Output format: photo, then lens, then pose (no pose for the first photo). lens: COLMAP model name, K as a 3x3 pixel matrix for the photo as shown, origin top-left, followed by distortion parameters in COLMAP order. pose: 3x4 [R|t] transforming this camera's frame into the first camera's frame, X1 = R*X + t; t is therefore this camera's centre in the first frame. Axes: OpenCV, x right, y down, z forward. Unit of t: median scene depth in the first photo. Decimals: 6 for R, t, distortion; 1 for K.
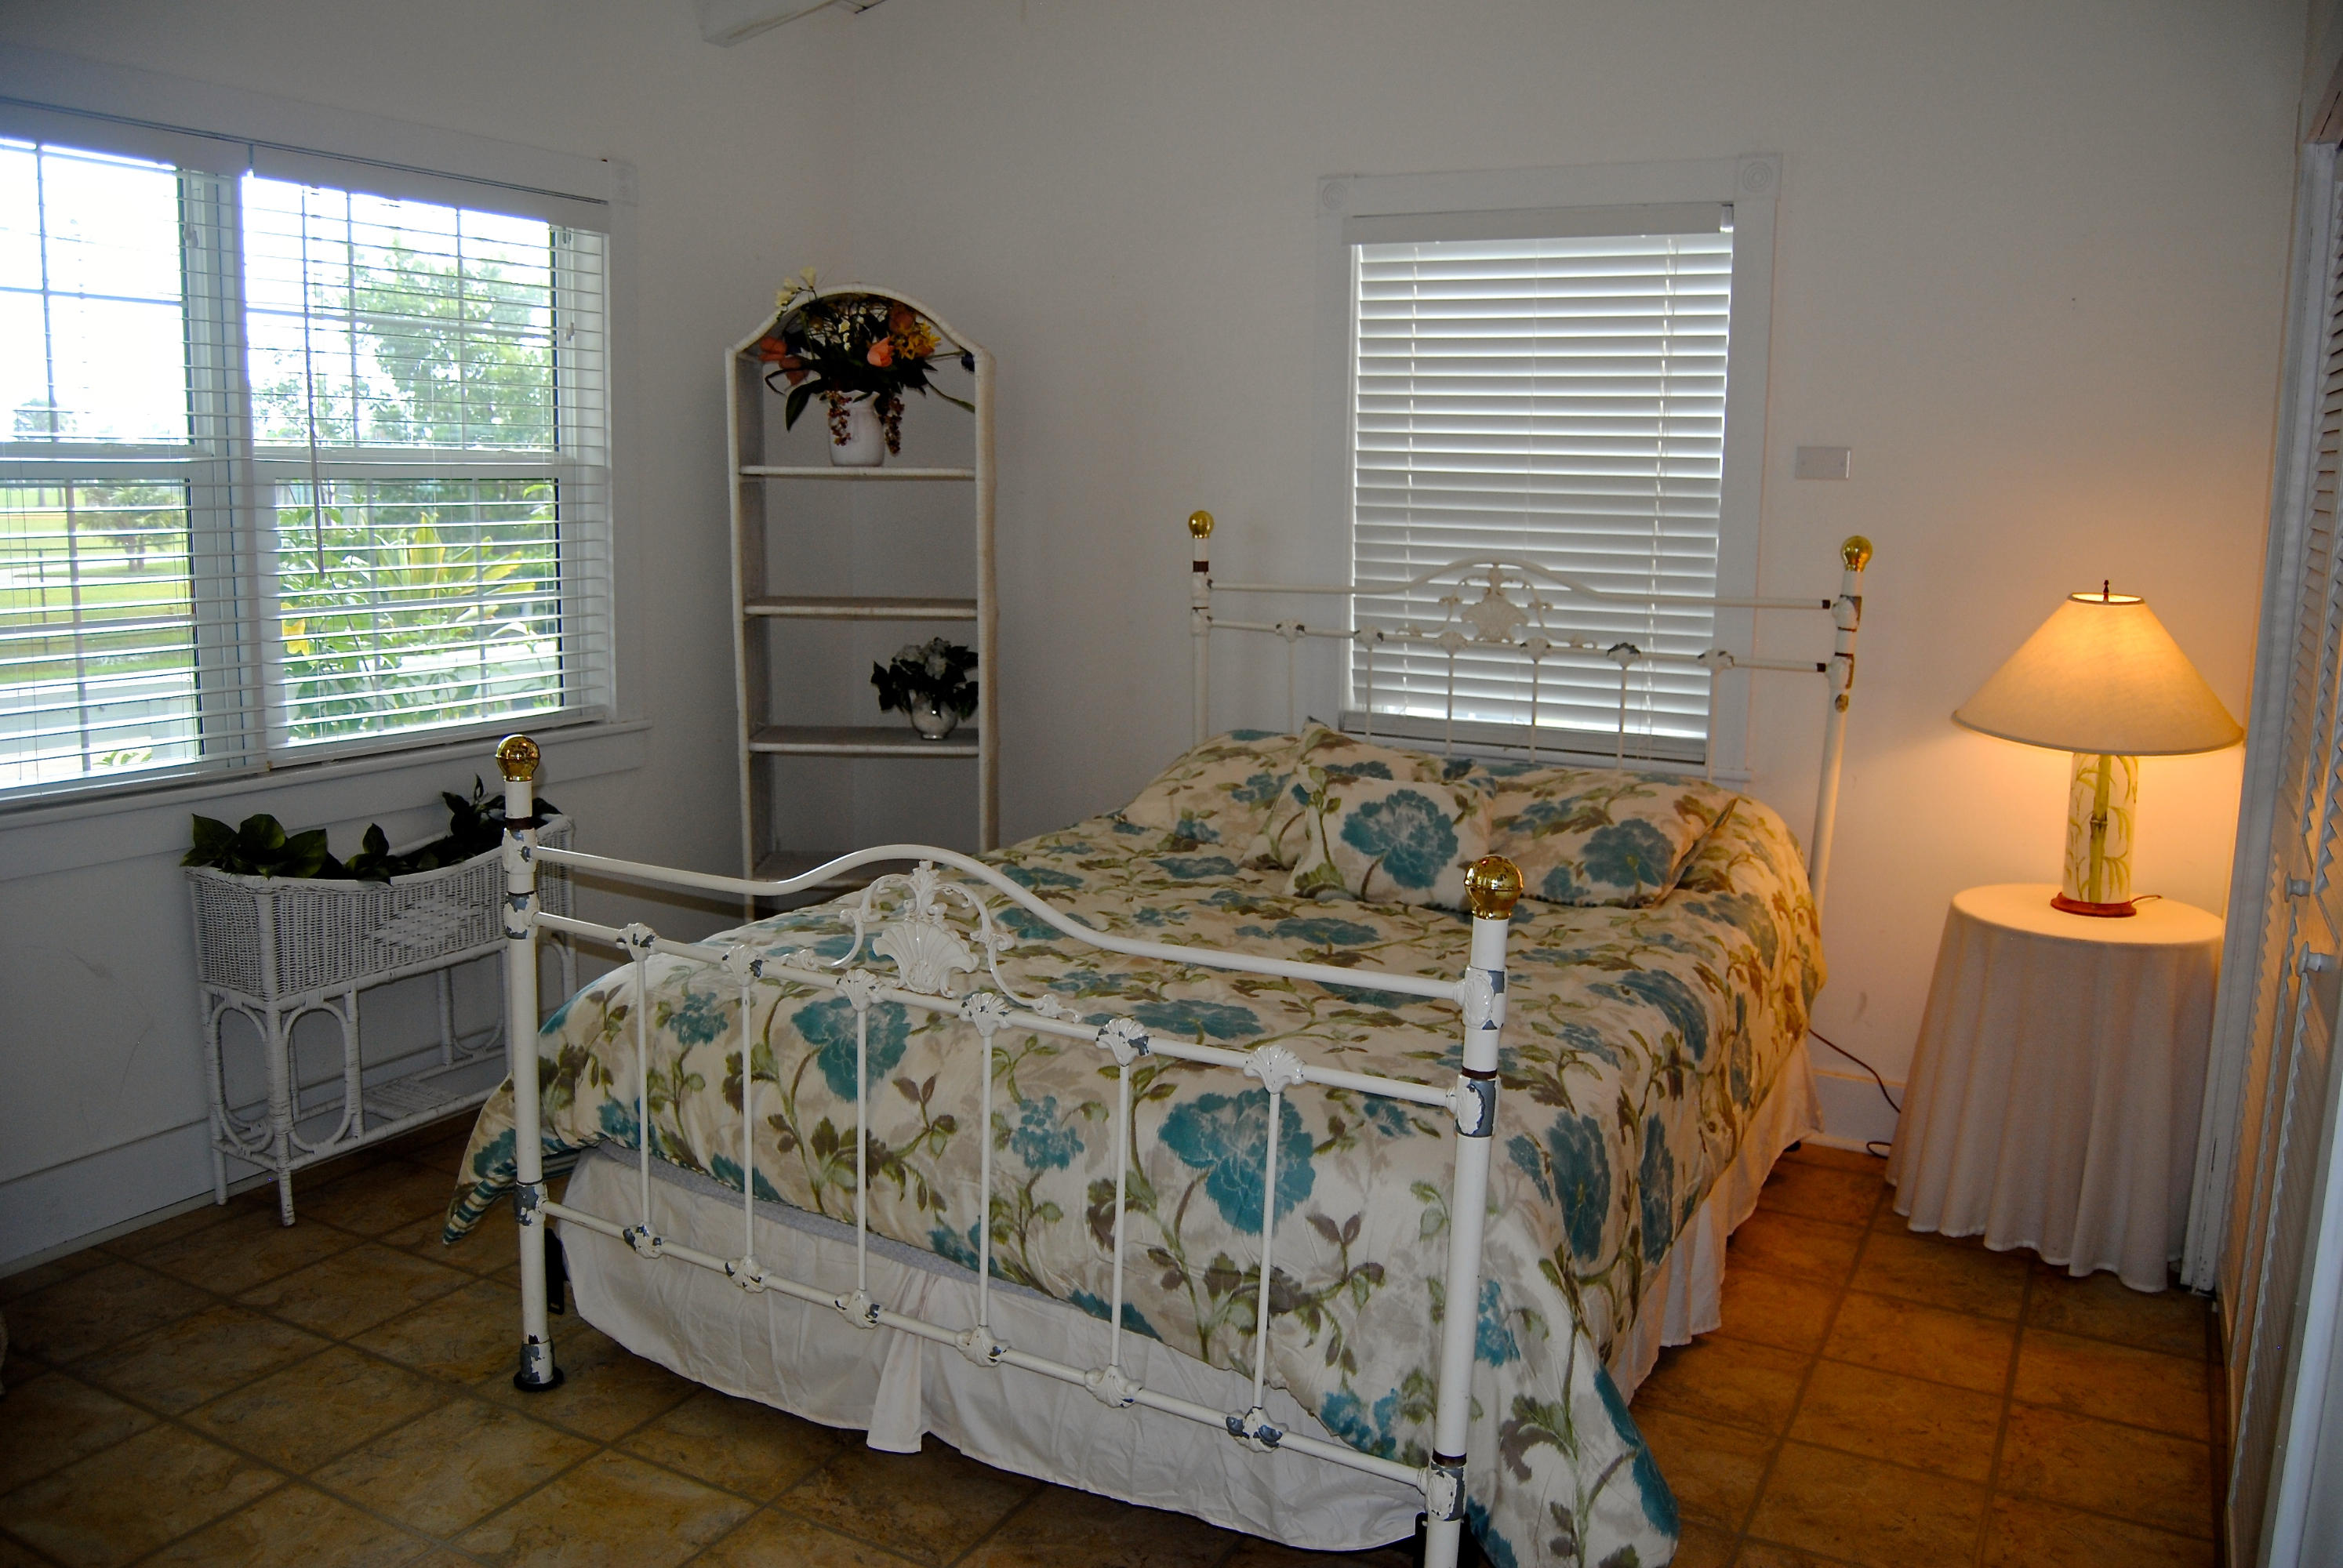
lens RADIAL K [[1826.1, 0, 1171.5], [0, 1826.1, 784.0], [0, 0, 1]] dist [-0.103343, 0.067166]
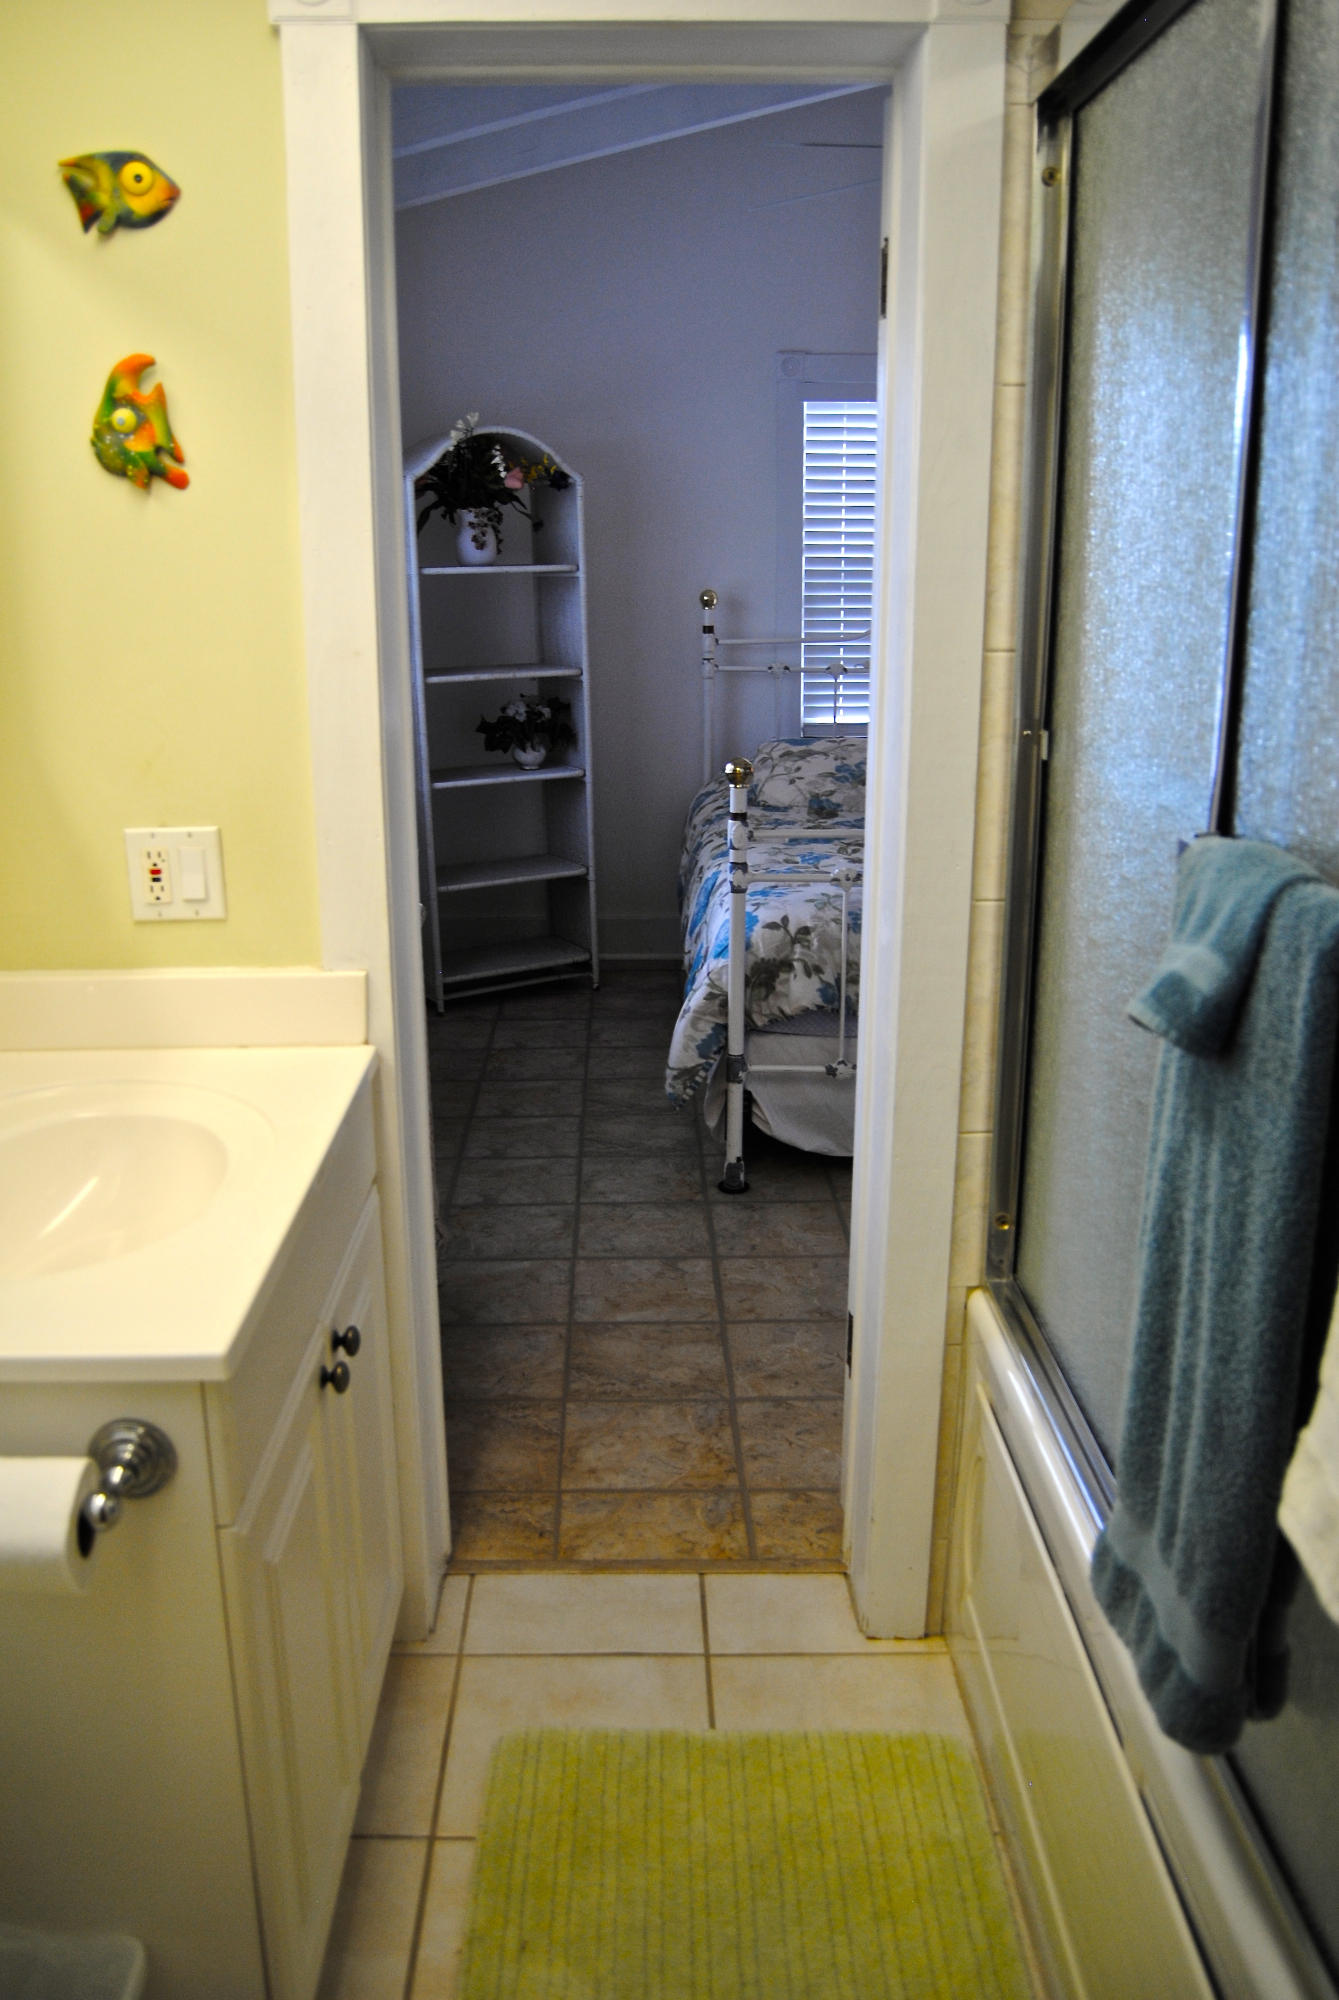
lens RADIAL K [[1558.9, 0, 669.5], [0, 1558.9, 1000.0], [0, 0, 1]] dist [-0.103343, 0.067166]
pose [[0.881690, -0.158141, 0.444537, -0.610499], [0.104147, 0.984149, 0.143541, -0.011802], [-0.460191, -0.080261, 0.884185, -0.081622]]
